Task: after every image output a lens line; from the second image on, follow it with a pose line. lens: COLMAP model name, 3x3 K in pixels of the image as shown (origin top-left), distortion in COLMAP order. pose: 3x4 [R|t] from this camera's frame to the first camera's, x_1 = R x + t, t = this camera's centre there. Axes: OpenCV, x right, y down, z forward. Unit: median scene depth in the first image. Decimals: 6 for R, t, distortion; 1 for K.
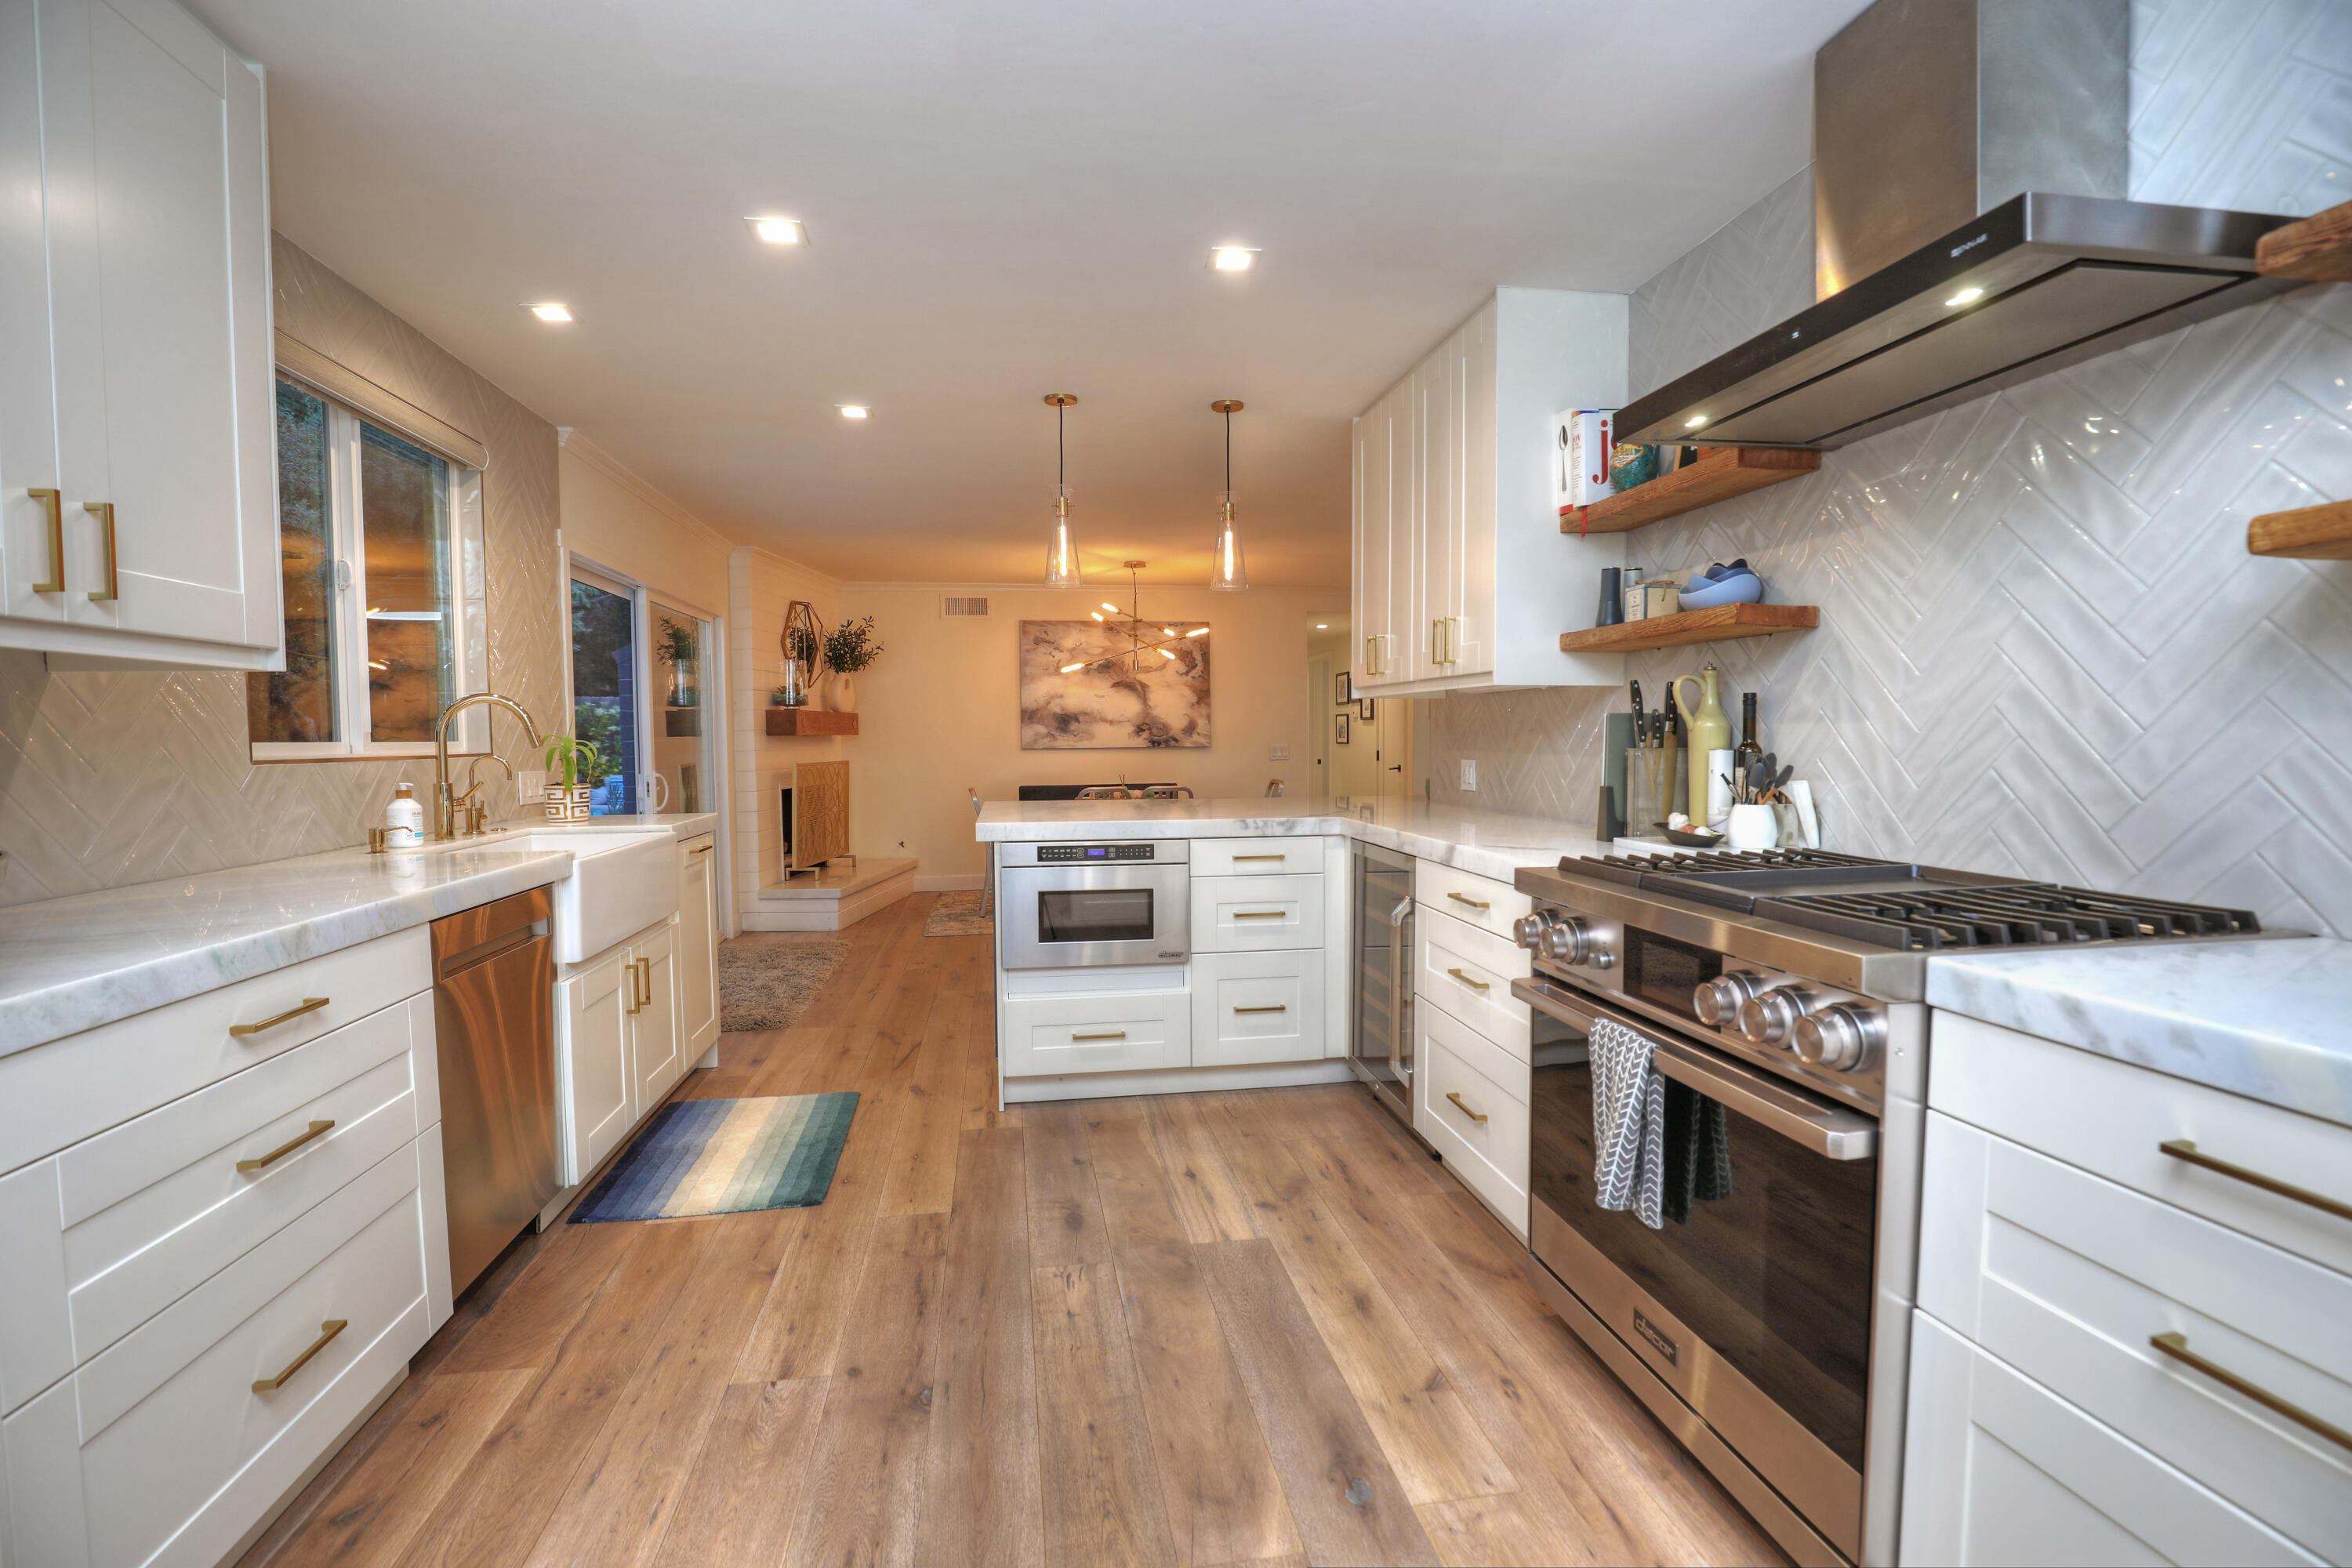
lens RADIAL K [[1087.4, 0, 1172.1], [0, 1087.4, 792.2], [0, 0, 1]] dist [-0.031351, 0.003397]
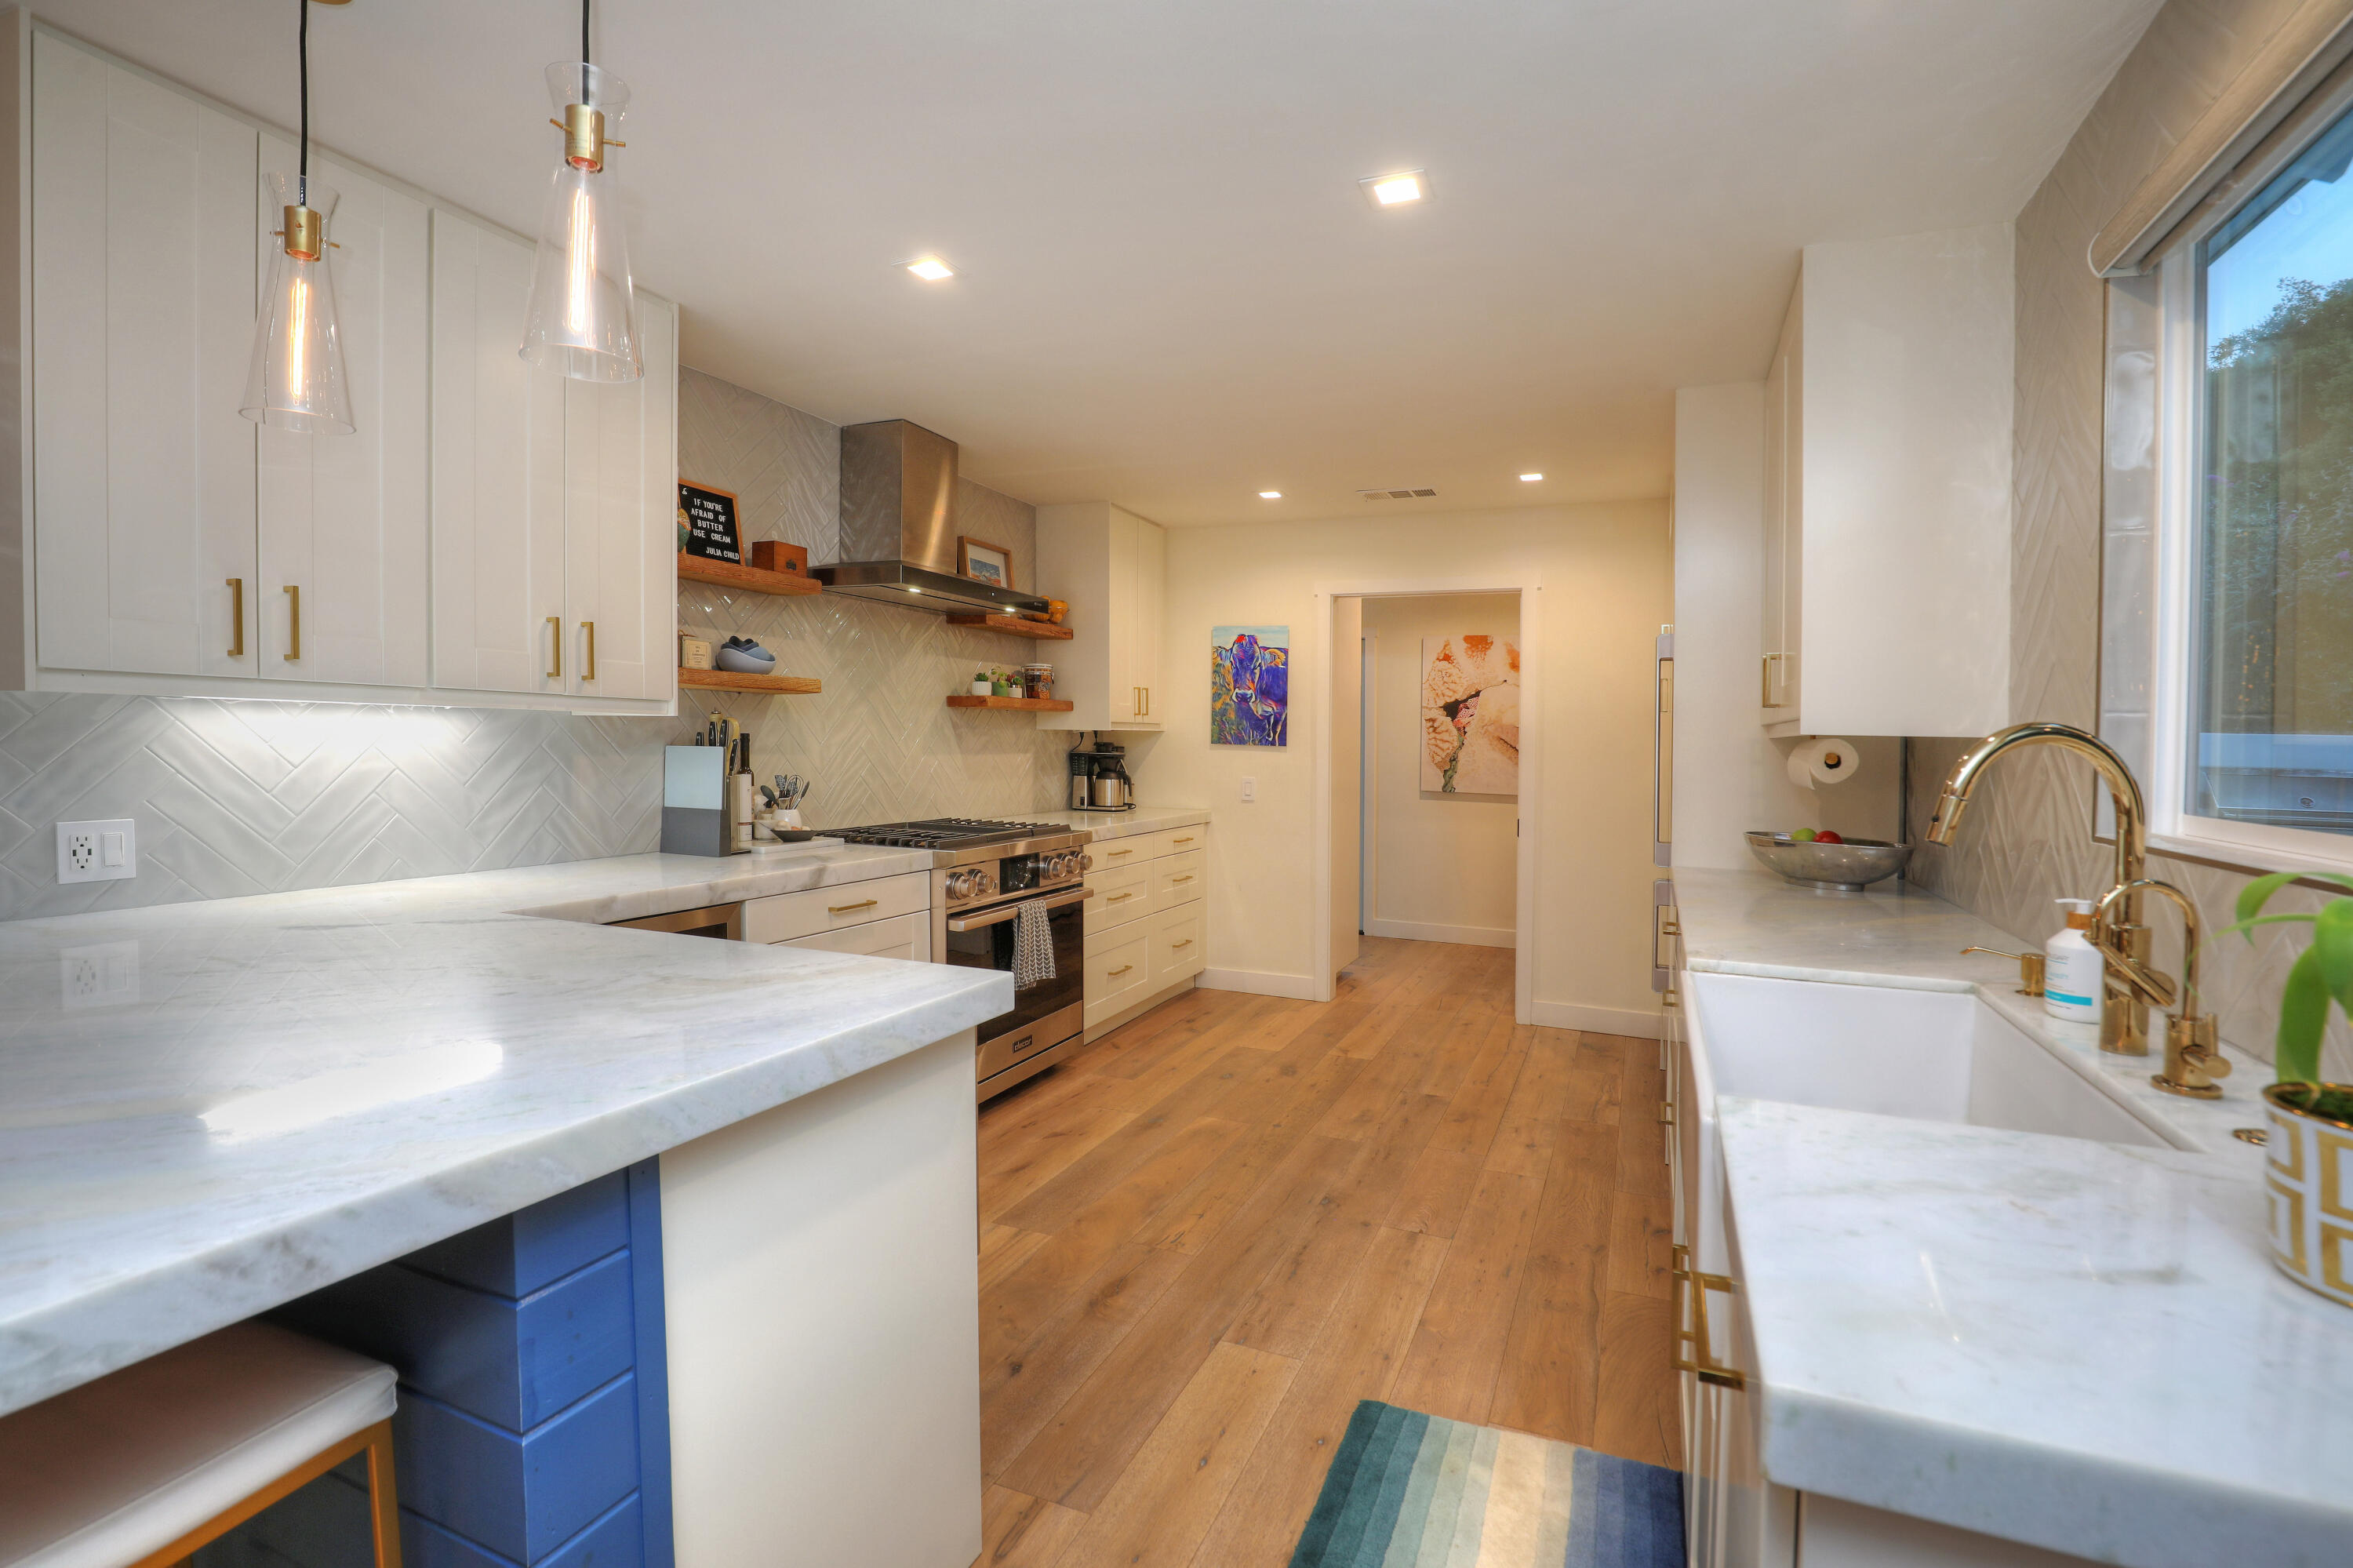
lens RADIAL K [[1087.9, 0, 1168.5], [0, 1087.9, 777.2], [0, 0, 1]] dist [-0.031351, 0.003397]
pose [[-0.840482, -0.024891, 0.541267, -0.831698], [0.017874, 0.997127, 0.073608, -0.155639], [-0.541544, 0.071541, -0.837623, 2.287970]]
